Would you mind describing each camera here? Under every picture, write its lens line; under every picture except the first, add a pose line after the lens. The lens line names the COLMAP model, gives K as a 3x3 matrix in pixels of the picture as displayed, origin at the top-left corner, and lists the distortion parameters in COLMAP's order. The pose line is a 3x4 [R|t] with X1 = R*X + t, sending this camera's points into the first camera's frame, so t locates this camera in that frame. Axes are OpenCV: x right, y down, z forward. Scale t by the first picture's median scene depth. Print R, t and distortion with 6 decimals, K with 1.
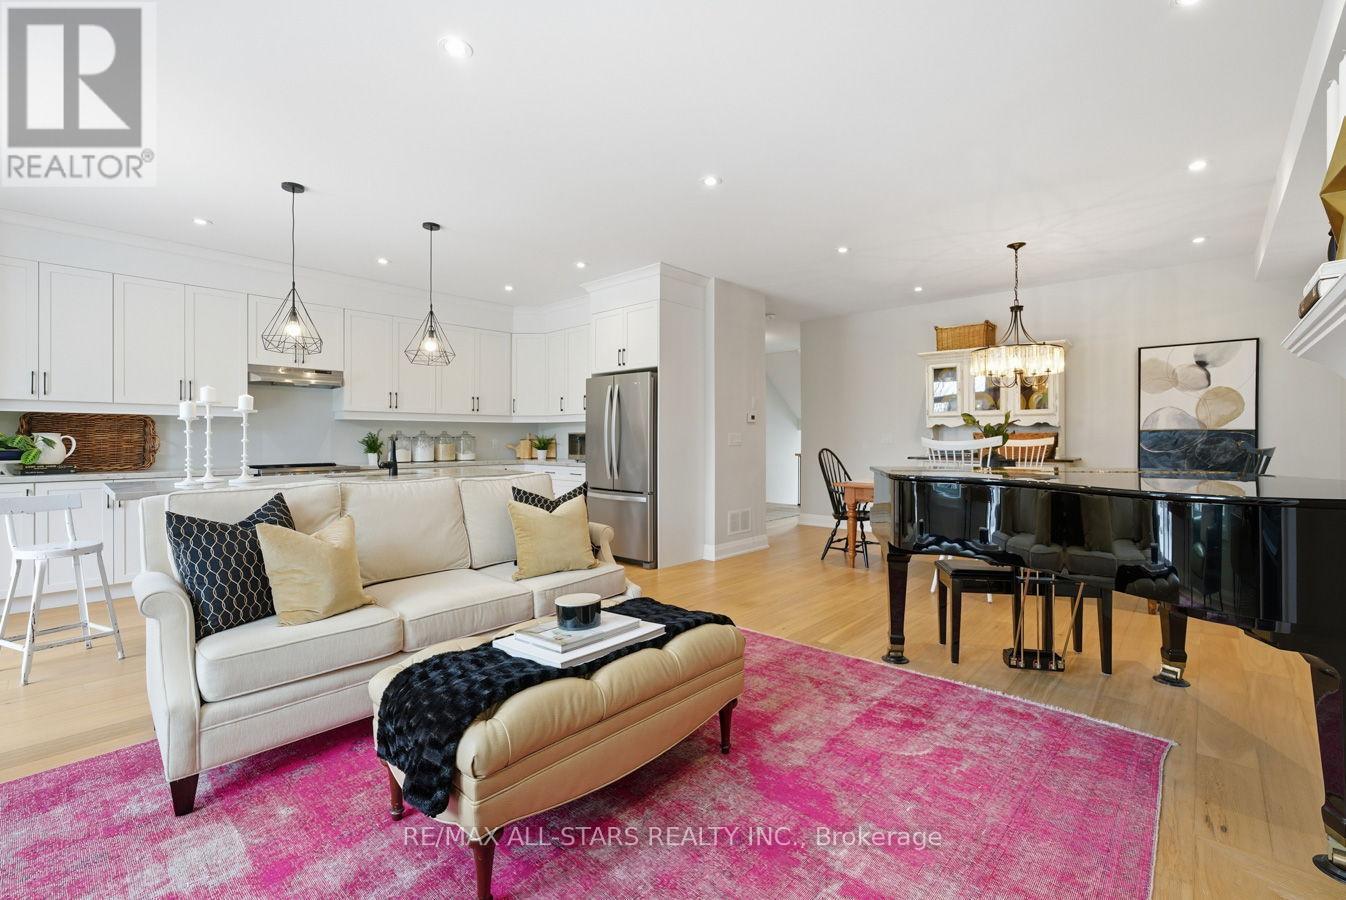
lens RADIAL K [[569.3, 0, 666.3], [0, 569.3, 443.5], [0, 0, 1]] dist [-0.001656, 0.000438]
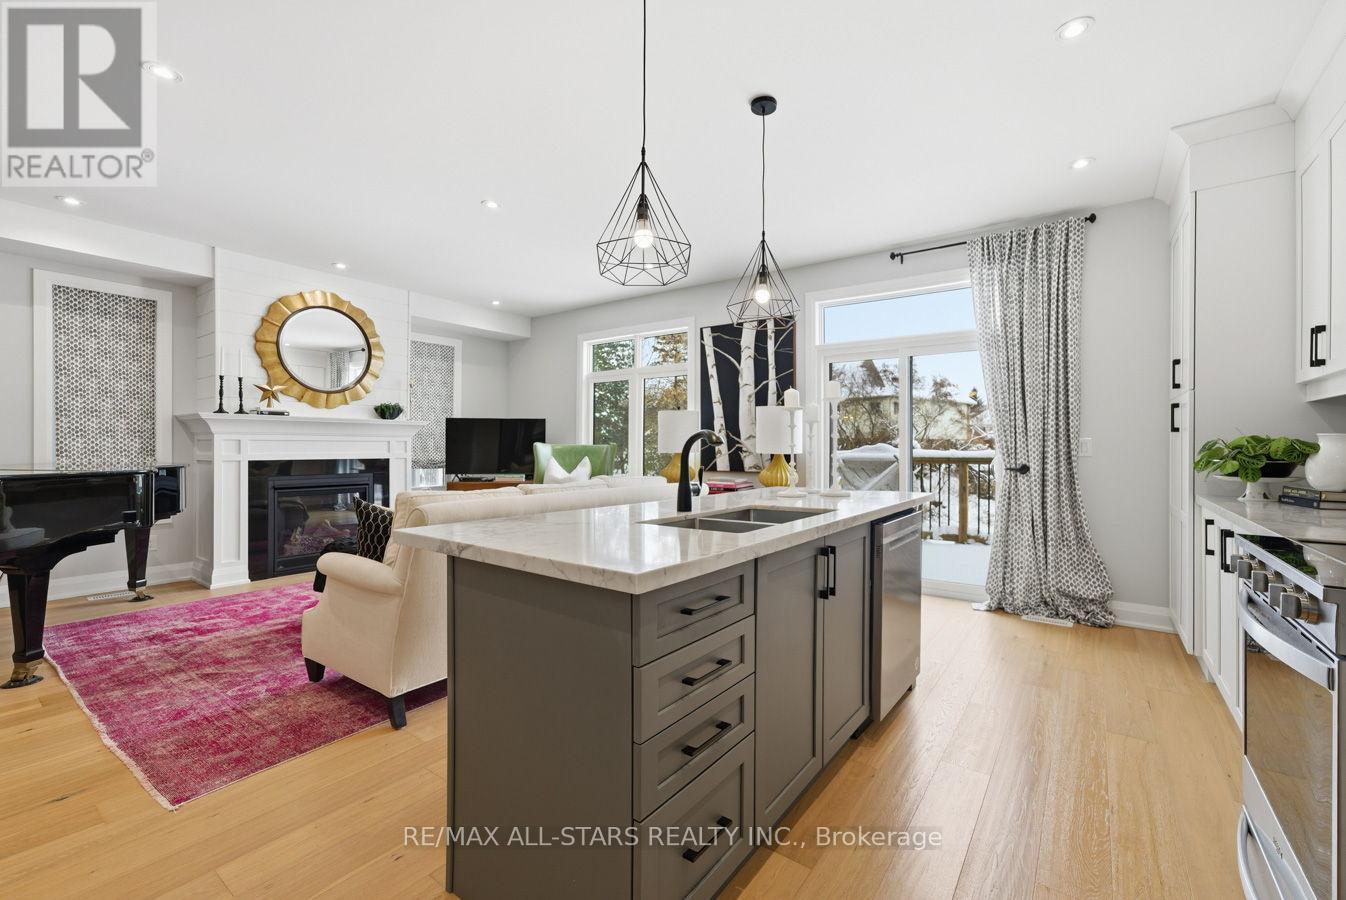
lens RADIAL K [[575.9, 0, 665.5], [0, 575.9, 443.6], [0, 0, 1]] dist [0.016160, 0.000252]
pose [[-0.995634, -0.002568, -0.093307, -0.360661], [-0.002595, 0.999997, 0.000161, -0.003749], [0.093306, 0.000402, -0.995637, 1.371478]]
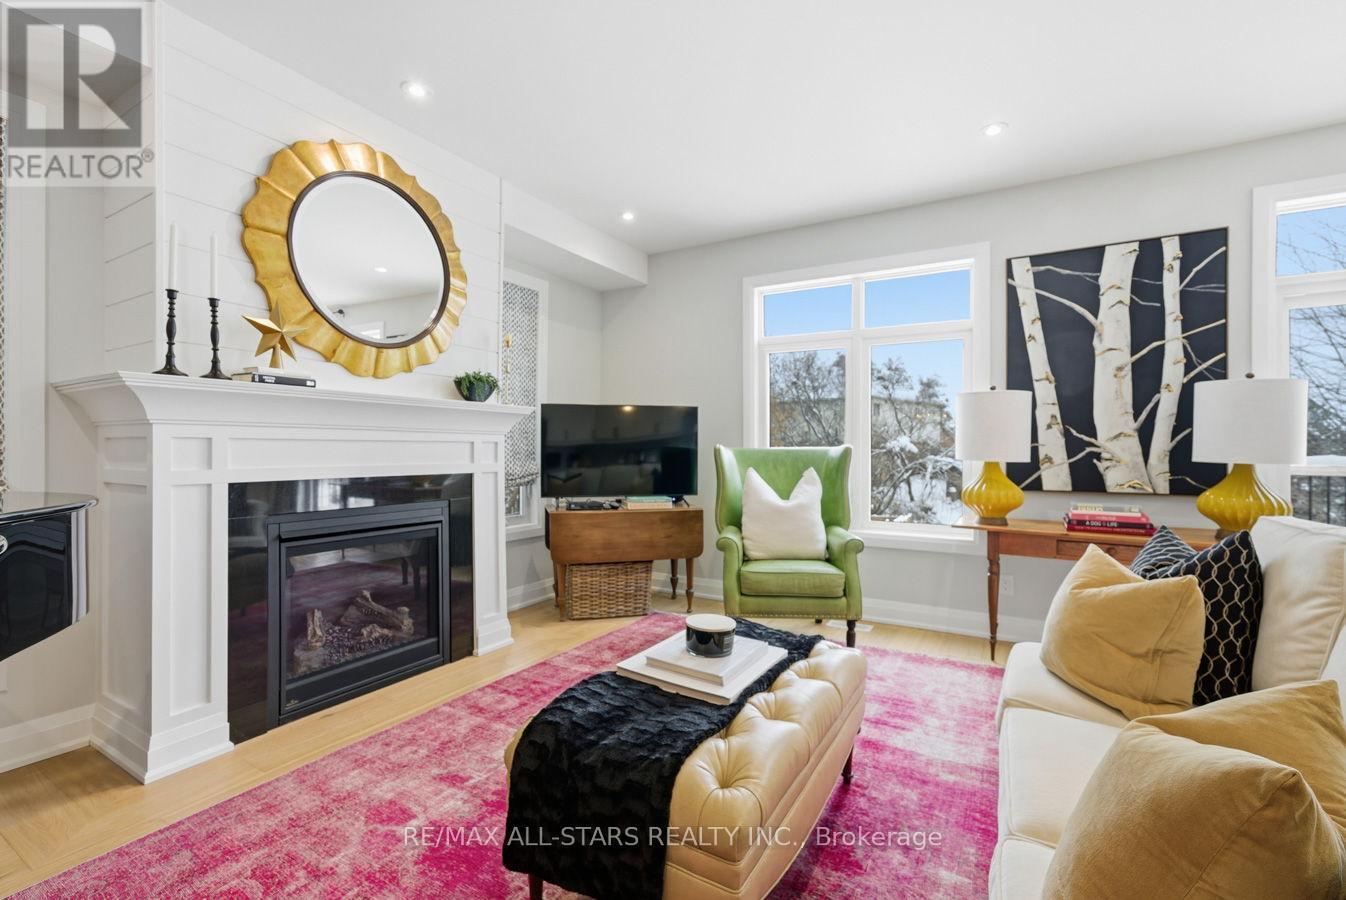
lens RADIAL K [[587.4, 0, 675.7], [0, 587.4, 447.7], [0, 0, 1]] dist [0.001532, 0.000480]
pose [[-0.974153, -0.003260, -0.225864, 0.048131], [-0.004221, 0.999984, 0.003771, -0.003463], [0.225849, 0.004627, -0.974151, 0.805197]]
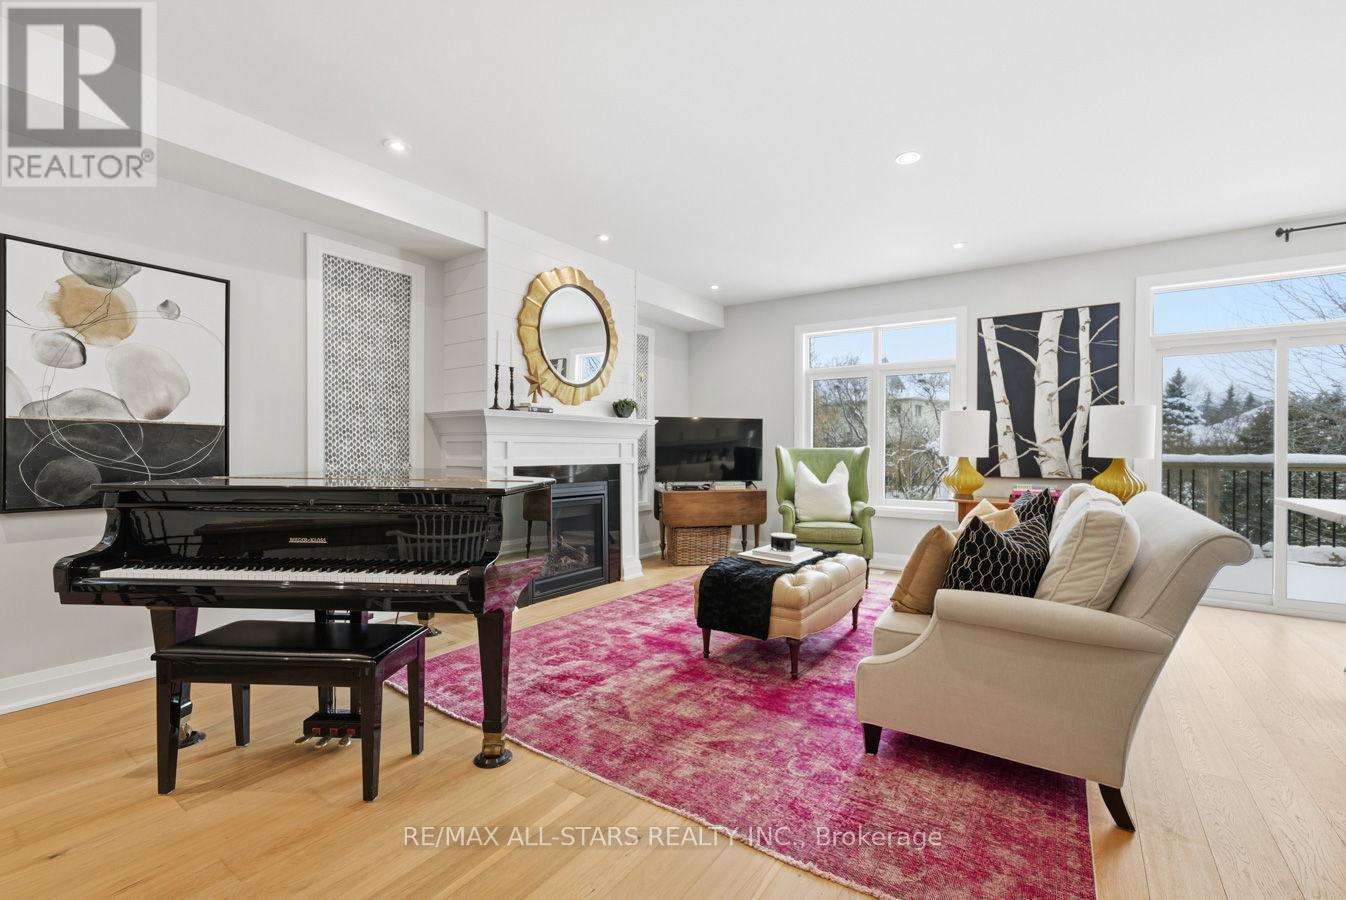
lens RADIAL K [[583.2, 0, 673.0], [0, 583.2, 450.0], [0, 0, 1]] dist [-0.007620, 0.000371]
pose [[-0.988602, -0.003576, -0.150509, 0.197697], [-0.004774, 0.999960, 0.007596, -0.004126], [0.150476, 0.008228, -0.988579, 1.169838]]
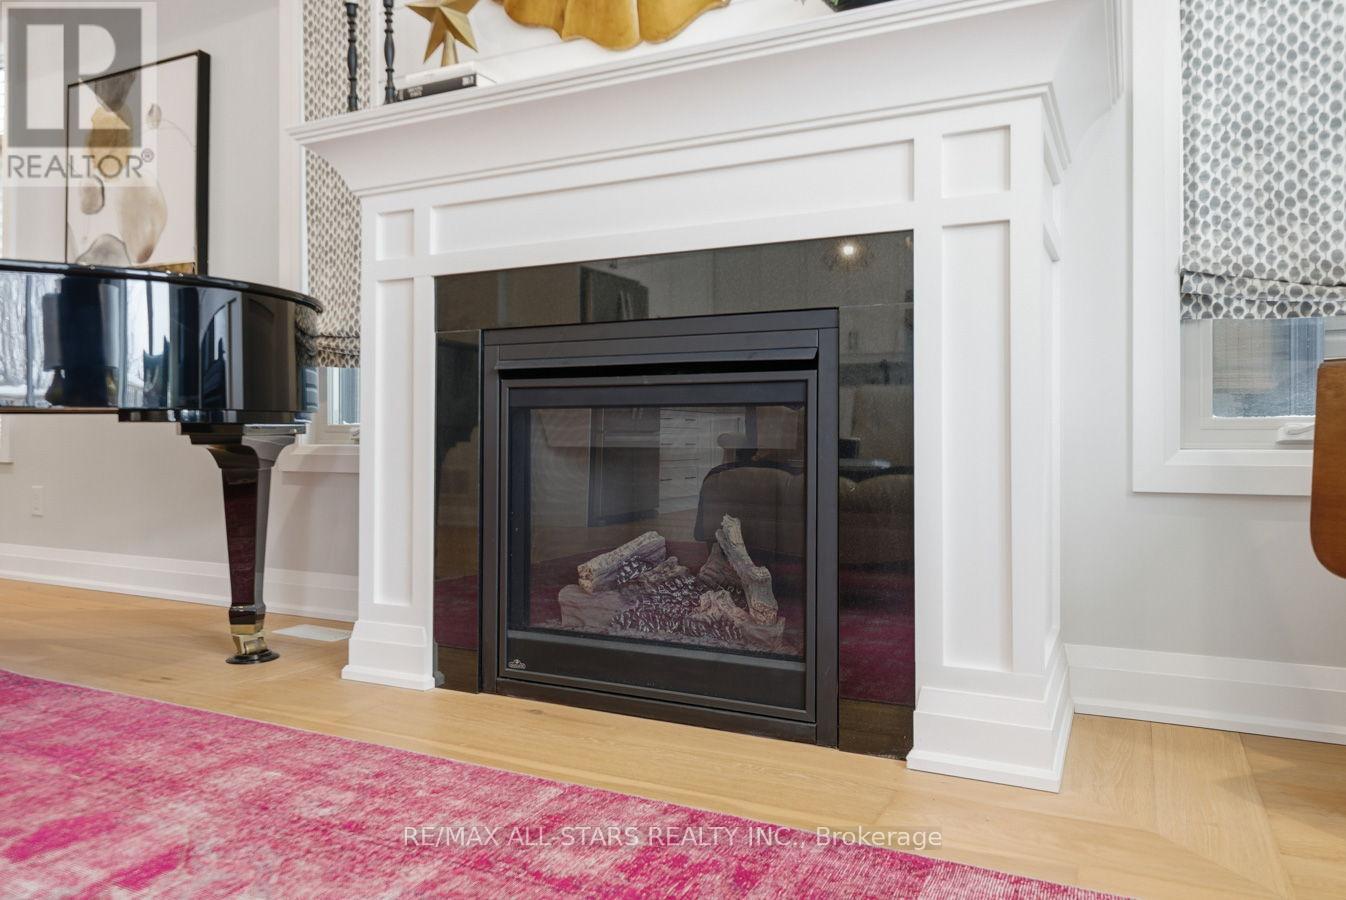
lens RADIAL K [[927.8, 0, 705.3], [0, 927.8, 434.4], [0, 0, 1]] dist [-0.003297, 0.000258]
pose [[-0.296212, 0.006546, 0.955100, -0.222174], [0.003147, 0.999978, -0.005878, 0.120203], [-0.955117, 0.001265, -0.296226, 0.242421]]
